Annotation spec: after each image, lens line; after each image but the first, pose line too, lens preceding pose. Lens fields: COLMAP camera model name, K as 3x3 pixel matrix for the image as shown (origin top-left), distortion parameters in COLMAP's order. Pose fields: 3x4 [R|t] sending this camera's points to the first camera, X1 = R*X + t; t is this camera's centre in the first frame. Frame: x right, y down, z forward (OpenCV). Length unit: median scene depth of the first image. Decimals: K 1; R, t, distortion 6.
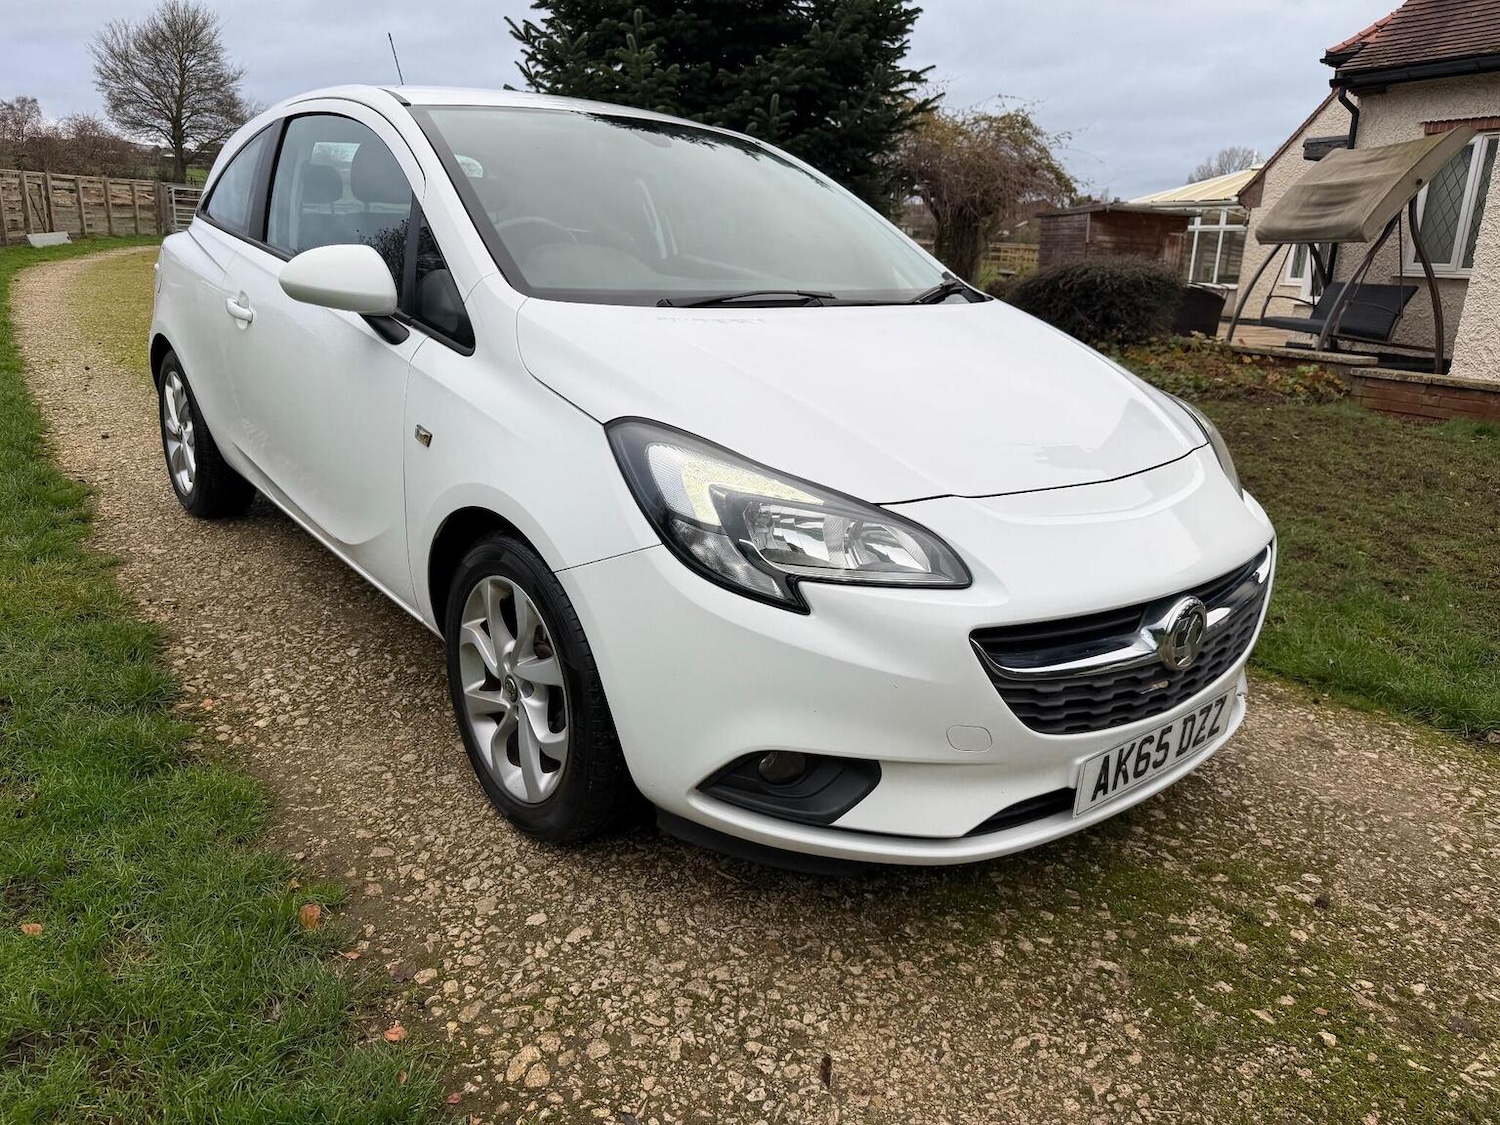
lens RADIAL K [[1064.1, 0, 758.4], [0, 1064.1, 549.0], [0, 0, 1]] dist [0.015798, -0.021938]
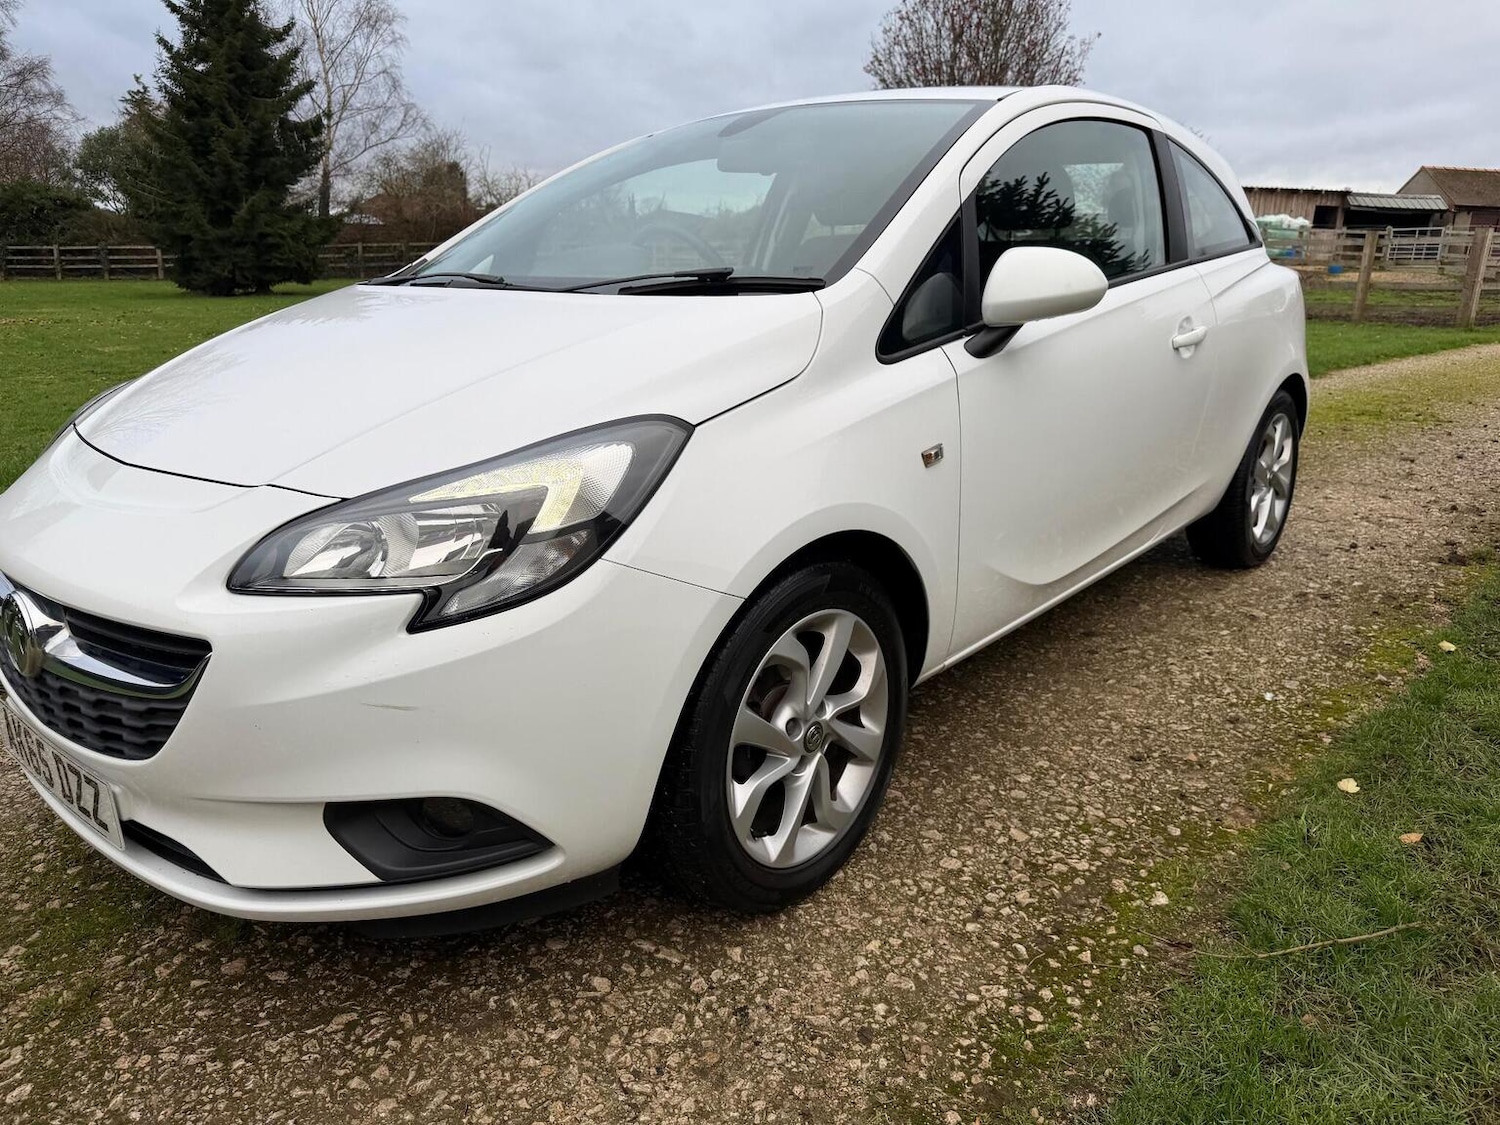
lens RADIAL K [[1064.1, 0, 738.3], [0, 1064.1, 562.4], [0, 0, 1]] dist [0.015798, -0.021938]
pose [[0.148894, 0.227840, -0.962247, 1.185019], [-0.281886, 0.942498, 0.179546, -0.267670], [0.947824, 0.244511, 0.204557, 1.233822]]
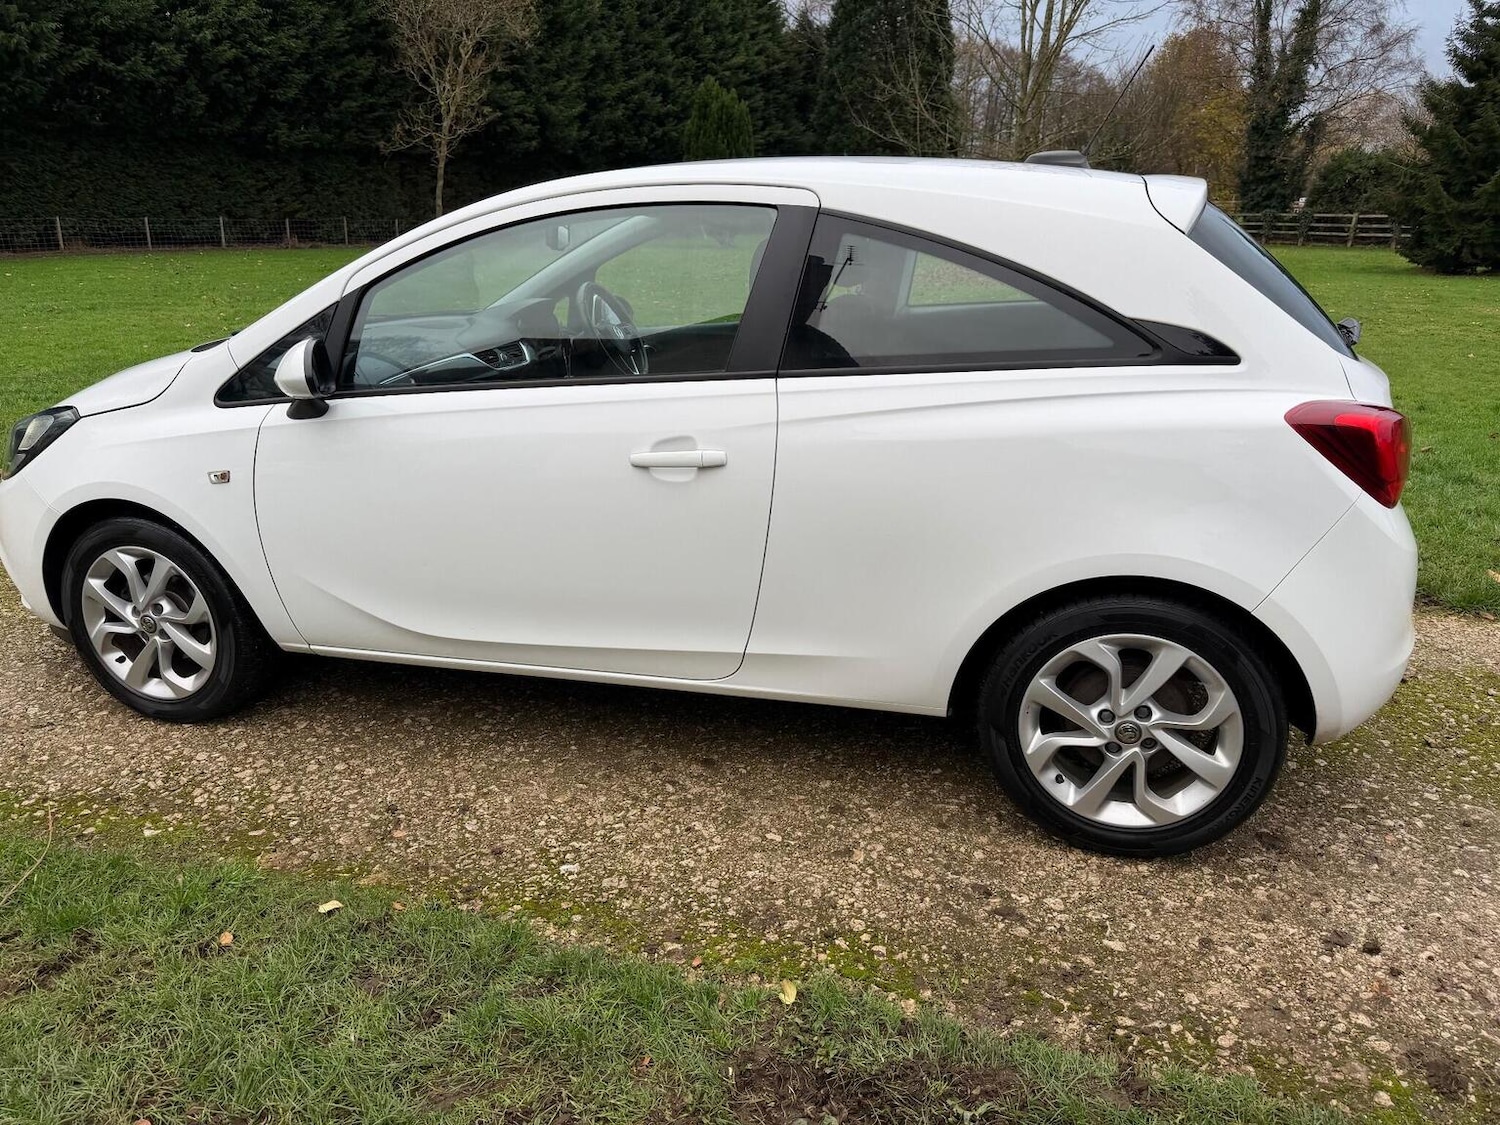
lens RADIAL K [[1064.1, 0, 752.6], [0, 1064.1, 566.5], [0, 0, 1]] dist [0.015798, -0.021938]
pose [[-0.827685, 0.125372, -0.547009, 0.492298], [-0.209996, 0.834720, 0.509061, -0.946597], [0.520422, 0.536212, -0.664558, 2.824042]]
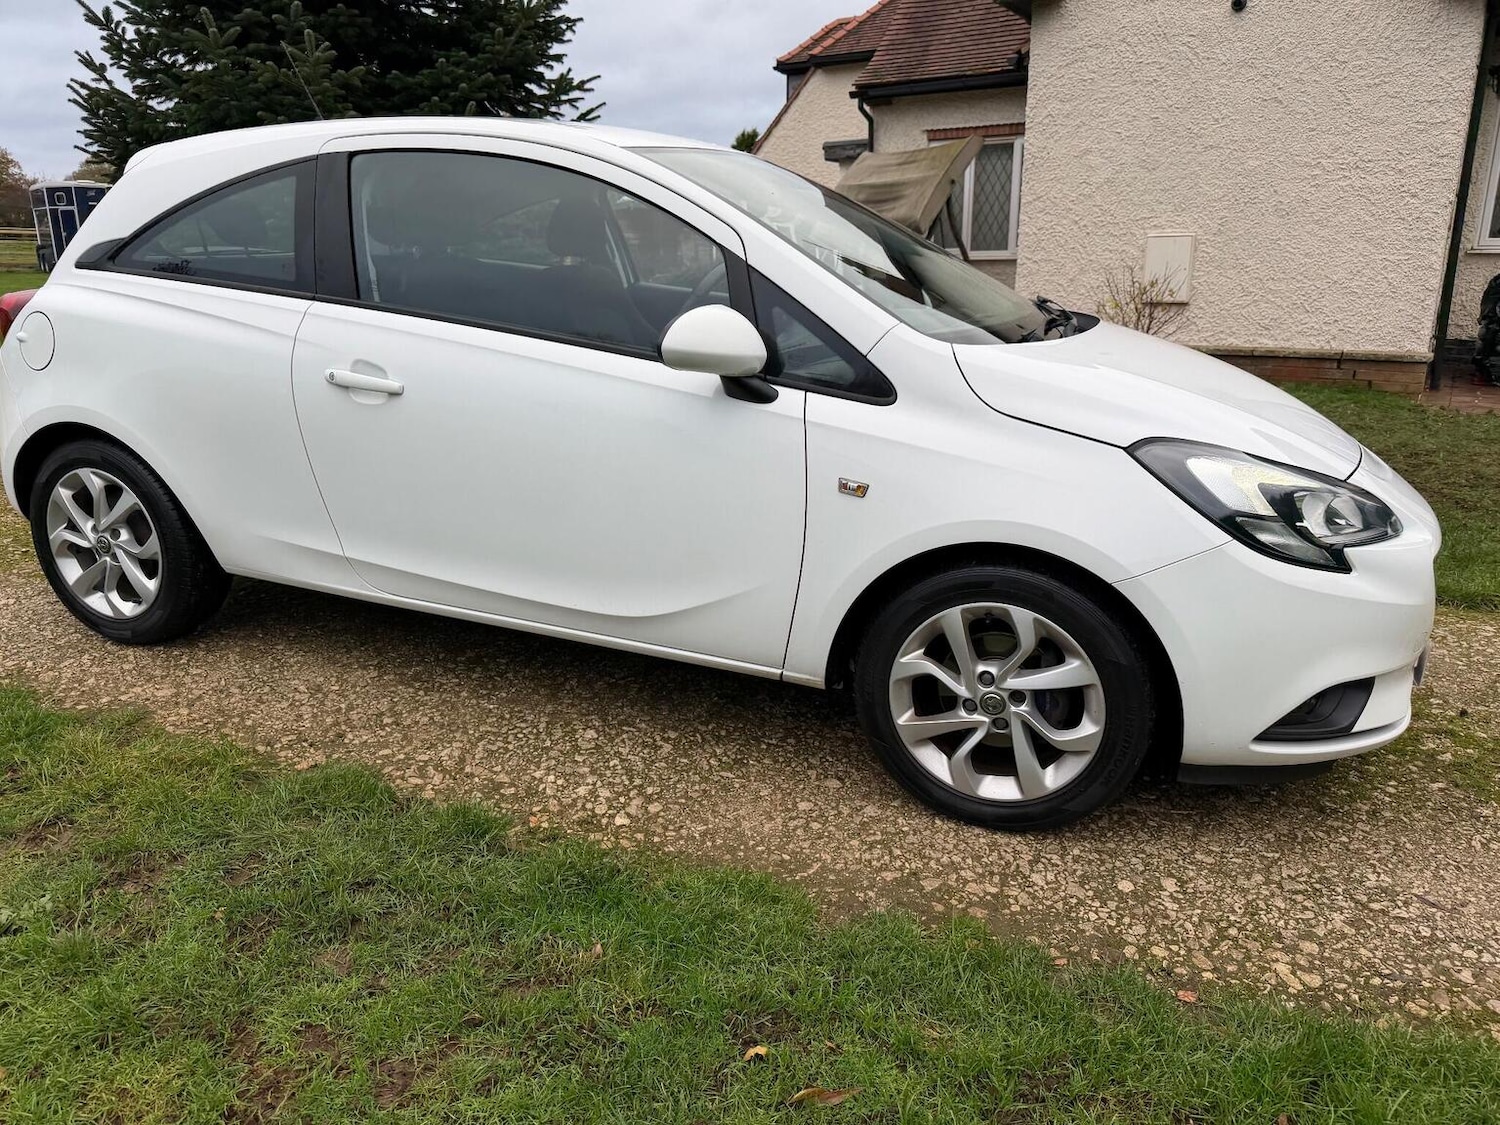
lens RADIAL K [[1064.1, 0, 768.3], [0, 1064.1, 566.5], [0, 0, 1]] dist [0.015798, -0.021938]
pose [[0.870095, -0.178102, 0.459580, -0.907644], [0.168077, 0.983757, 0.063028, -0.113504], [-0.463340, 0.022404, 0.885897, 0.141487]]
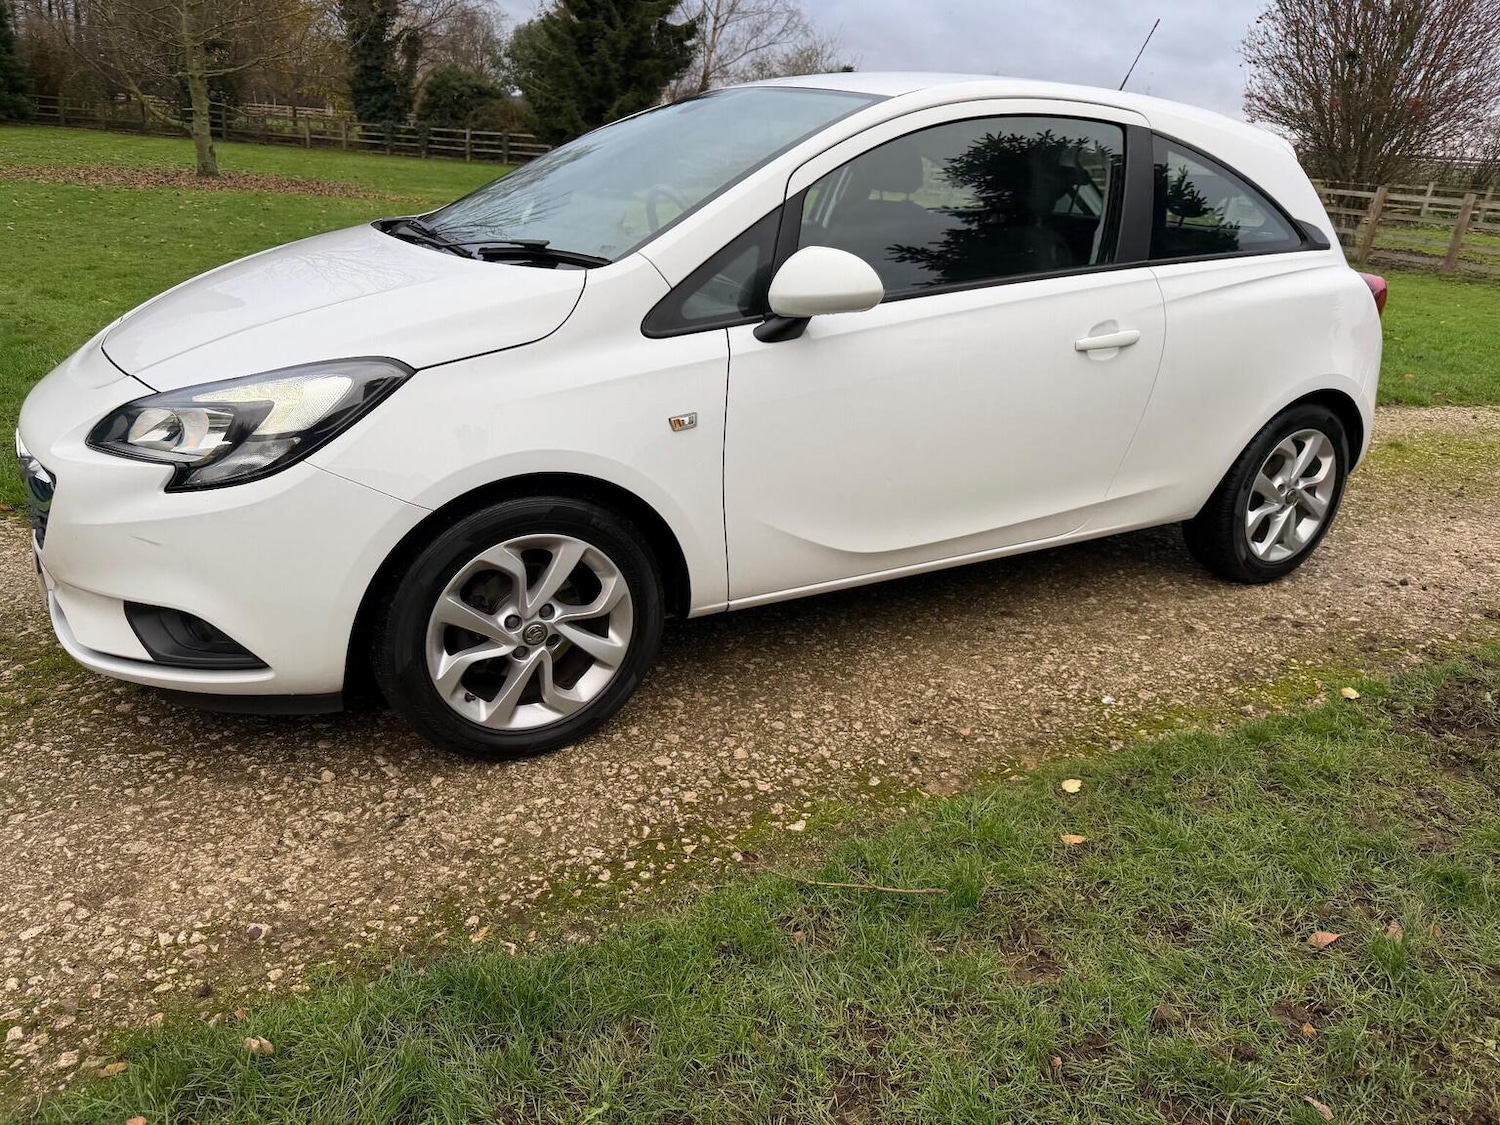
lens RADIAL K [[1064.1, 0, 755.3], [0, 1064.1, 566.5], [0, 0, 1]] dist [0.015798, -0.021938]
pose [[-0.170943, 0.299048, -0.938802, 1.347164], [-0.359539, 0.868189, 0.342022, -0.503961], [0.917339, 0.396002, -0.040892, 1.730186]]
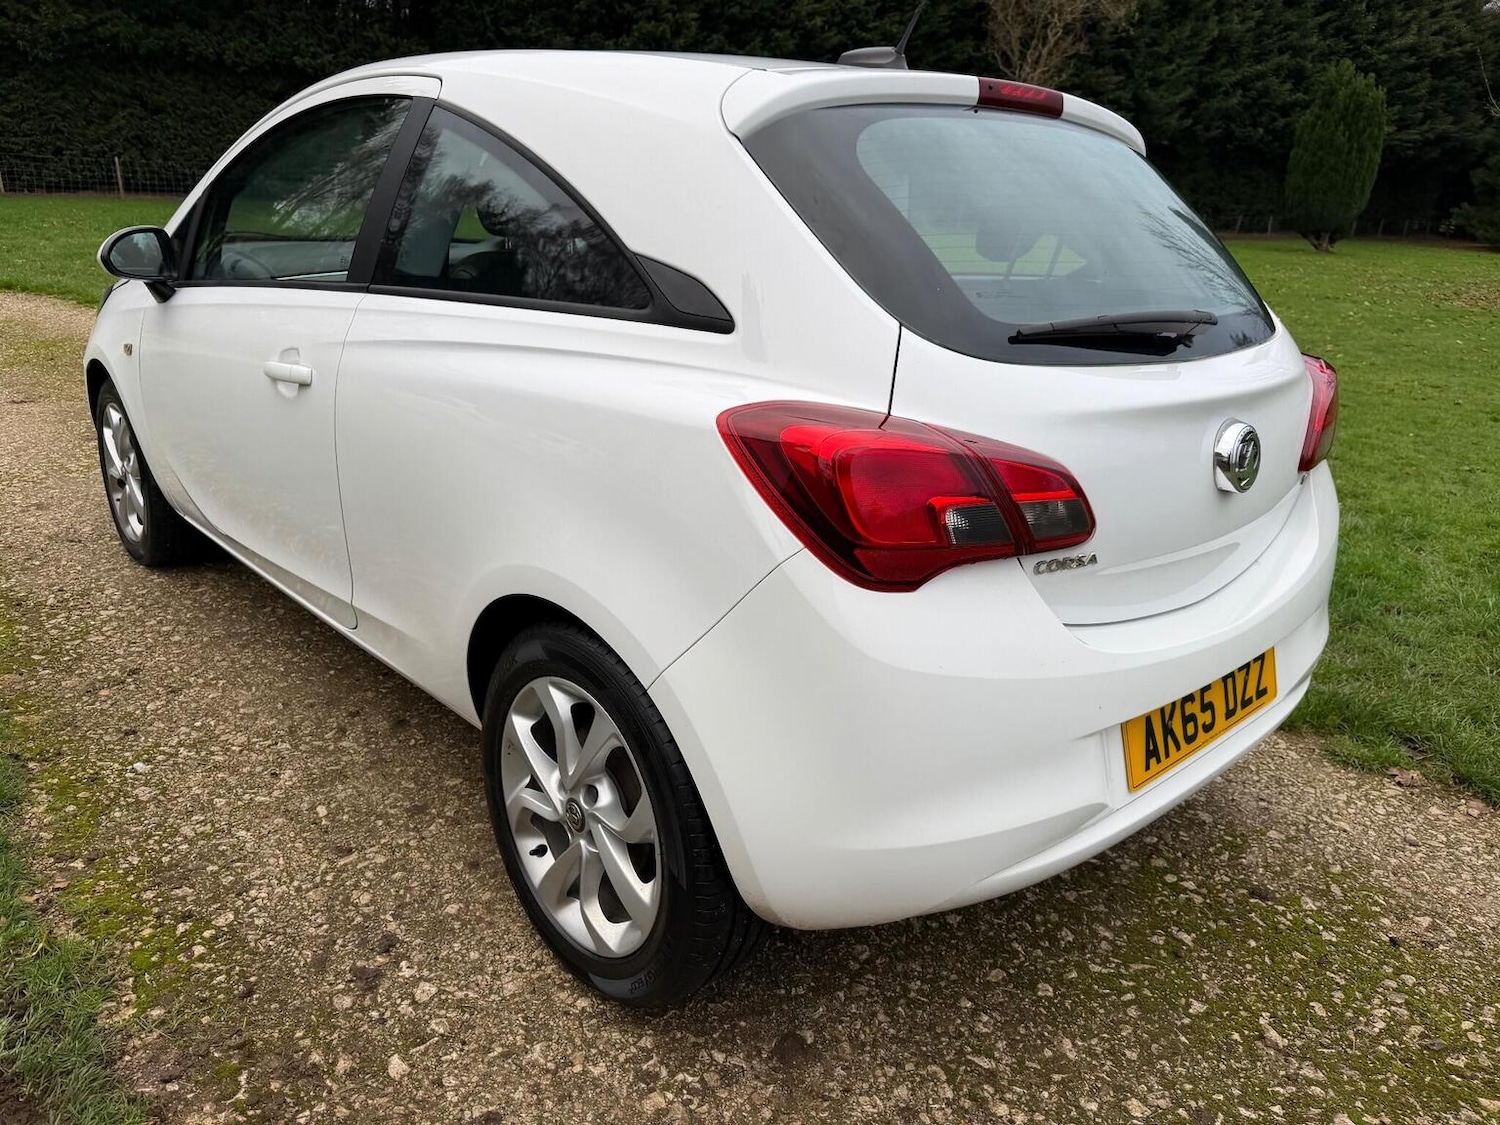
lens RADIAL K [[1064.1, 0, 752.4], [0, 1064.1, 571.2], [0, 0, 1]] dist [0.015798, -0.021938]
pose [[-0.993273, -0.085373, -0.078232, -0.457283], [-0.115308, 0.791192, 0.600599, -0.974666], [0.010622, 0.605579, -0.795714, 2.919422]]
